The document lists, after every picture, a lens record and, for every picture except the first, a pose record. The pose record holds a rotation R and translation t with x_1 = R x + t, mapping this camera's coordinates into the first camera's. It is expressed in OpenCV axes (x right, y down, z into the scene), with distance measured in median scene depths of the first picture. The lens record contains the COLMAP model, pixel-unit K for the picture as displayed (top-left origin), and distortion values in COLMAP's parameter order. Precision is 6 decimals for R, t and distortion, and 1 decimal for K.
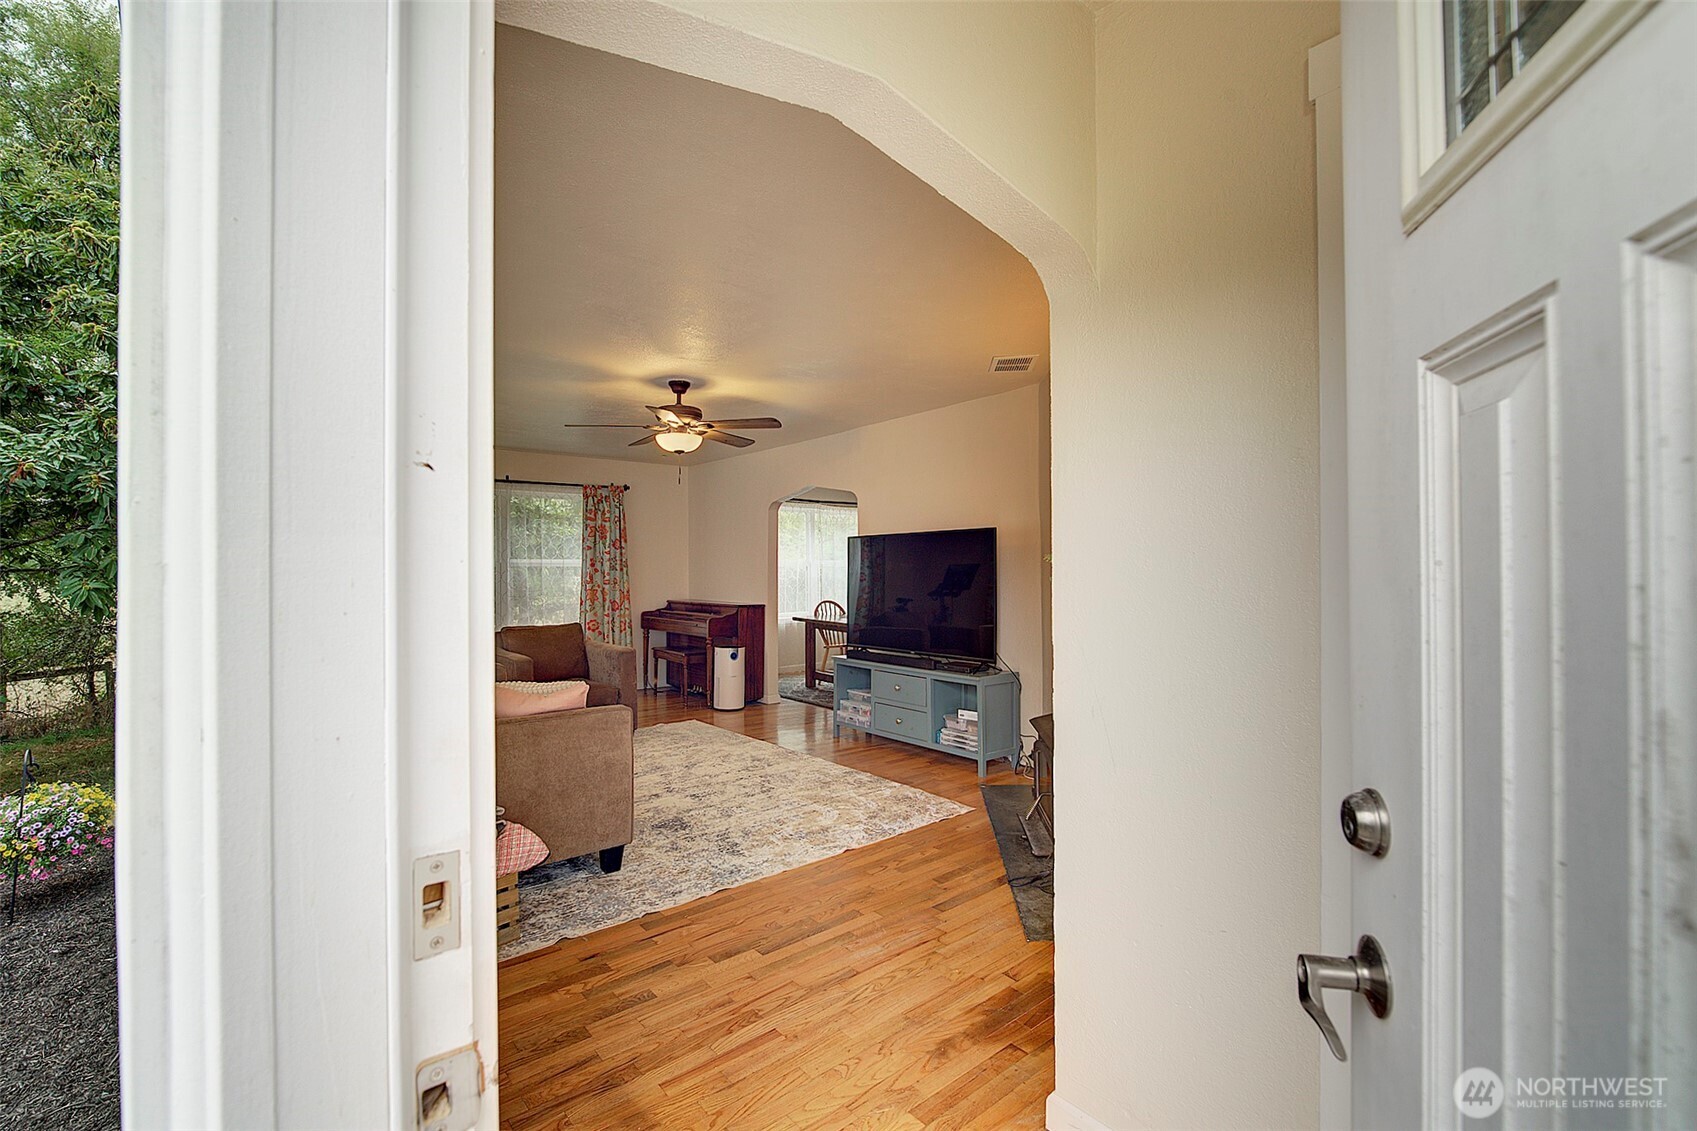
lens RADIAL K [[727.9, 0, 855.6], [0, 727.9, 571.6], [0, 0, 1]] dist [-0.016049, -0.000112]
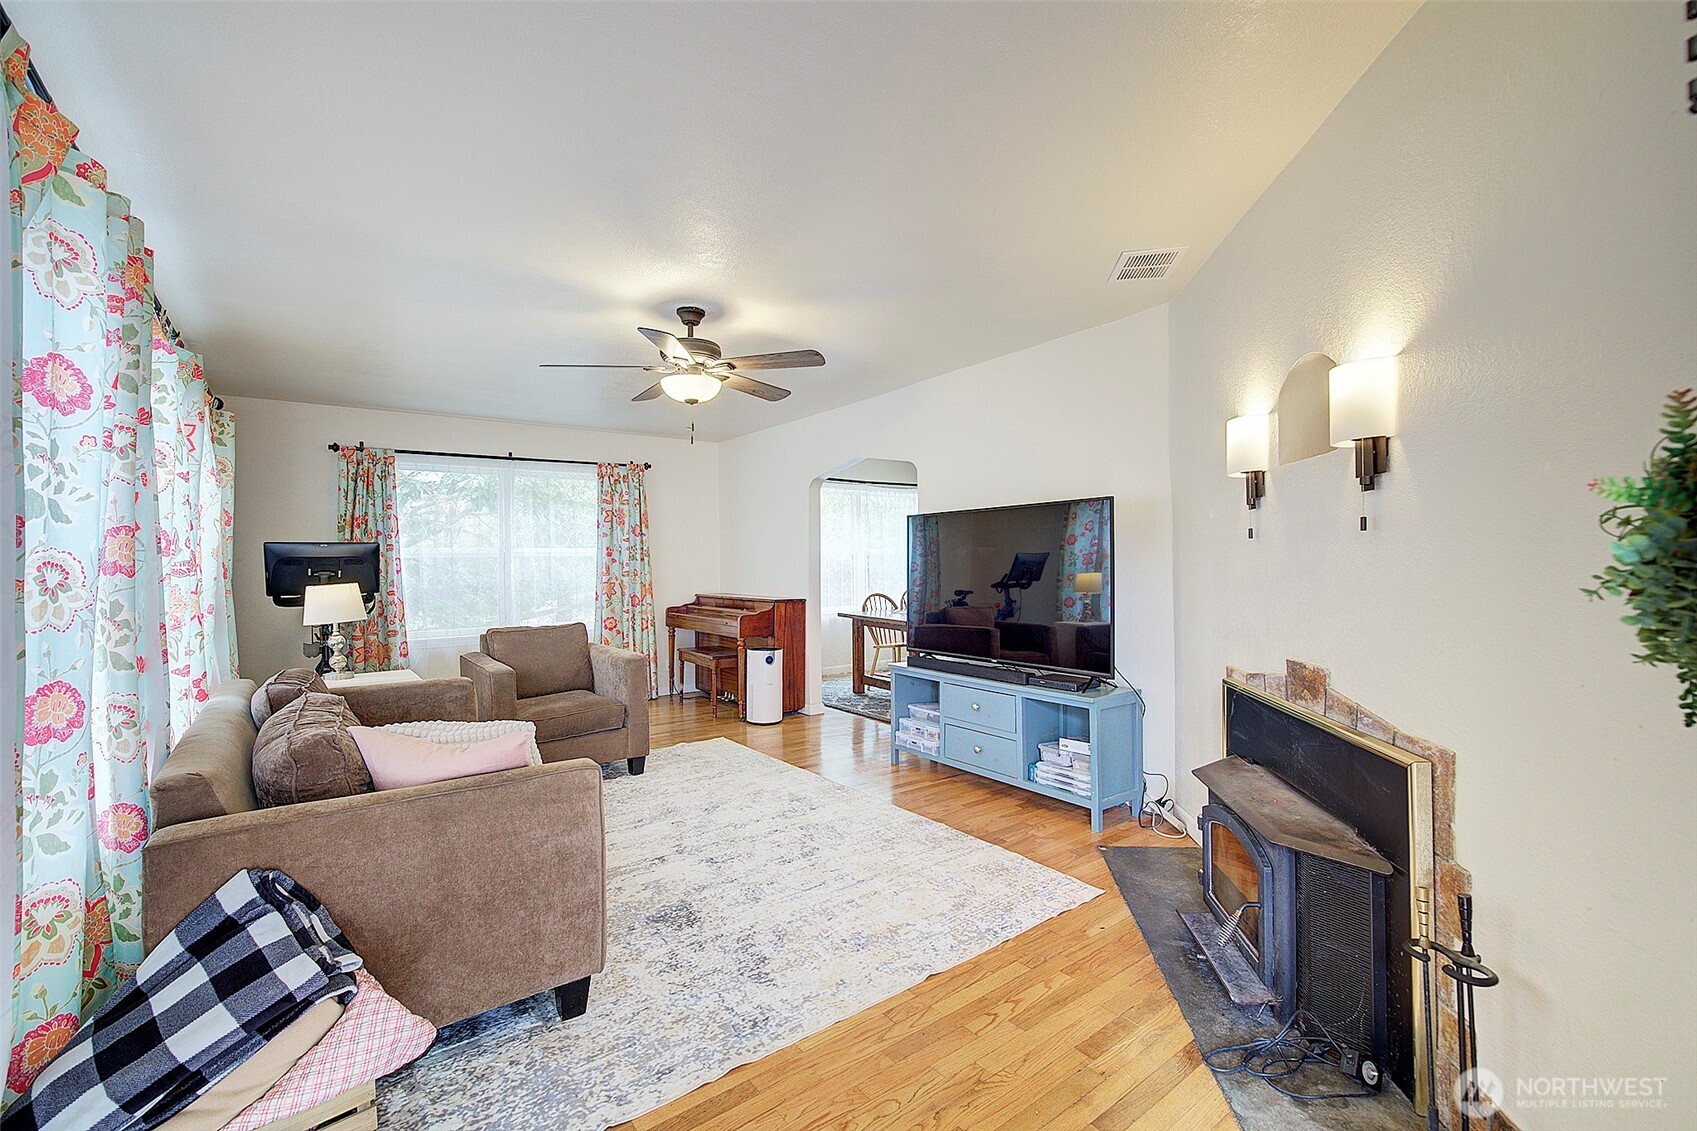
lens RADIAL K [[727.9, 0, 846.4], [0, 727.9, 564.0], [0, 0, 1]] dist [-0.016049, -0.000112]
pose [[0.997596, -0.007072, -0.068935, -0.027635], [0.007152, 0.999974, 0.000918, 0.006042], [0.068927, -0.001409, 0.997621, 0.234916]]
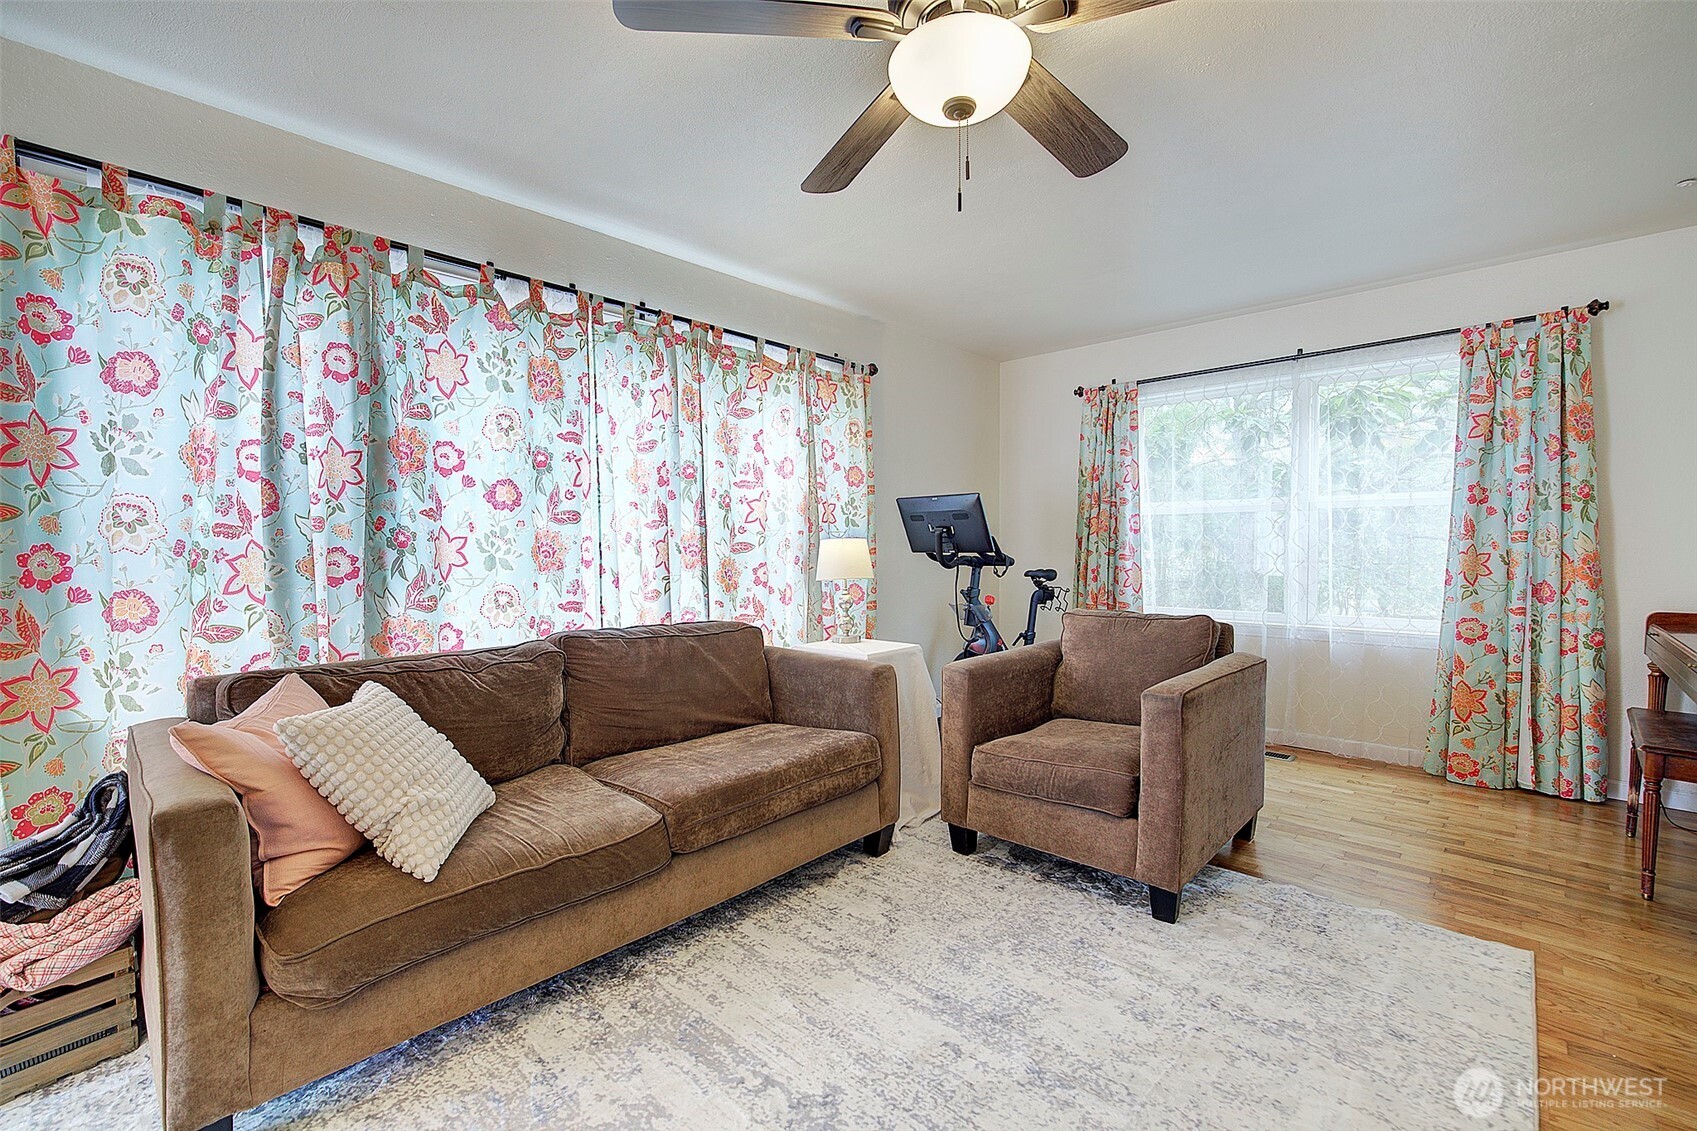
lens RADIAL K [[727.9, 0, 849.8], [0, 727.9, 564.4], [0, 0, 1]] dist [-0.016049, -0.000112]
pose [[0.099459, 0.031108, -0.994555, 0.080318], [0.002842, 0.999498, 0.031547, 0.026730], [0.995038, -0.005964, 0.099321, 0.893970]]
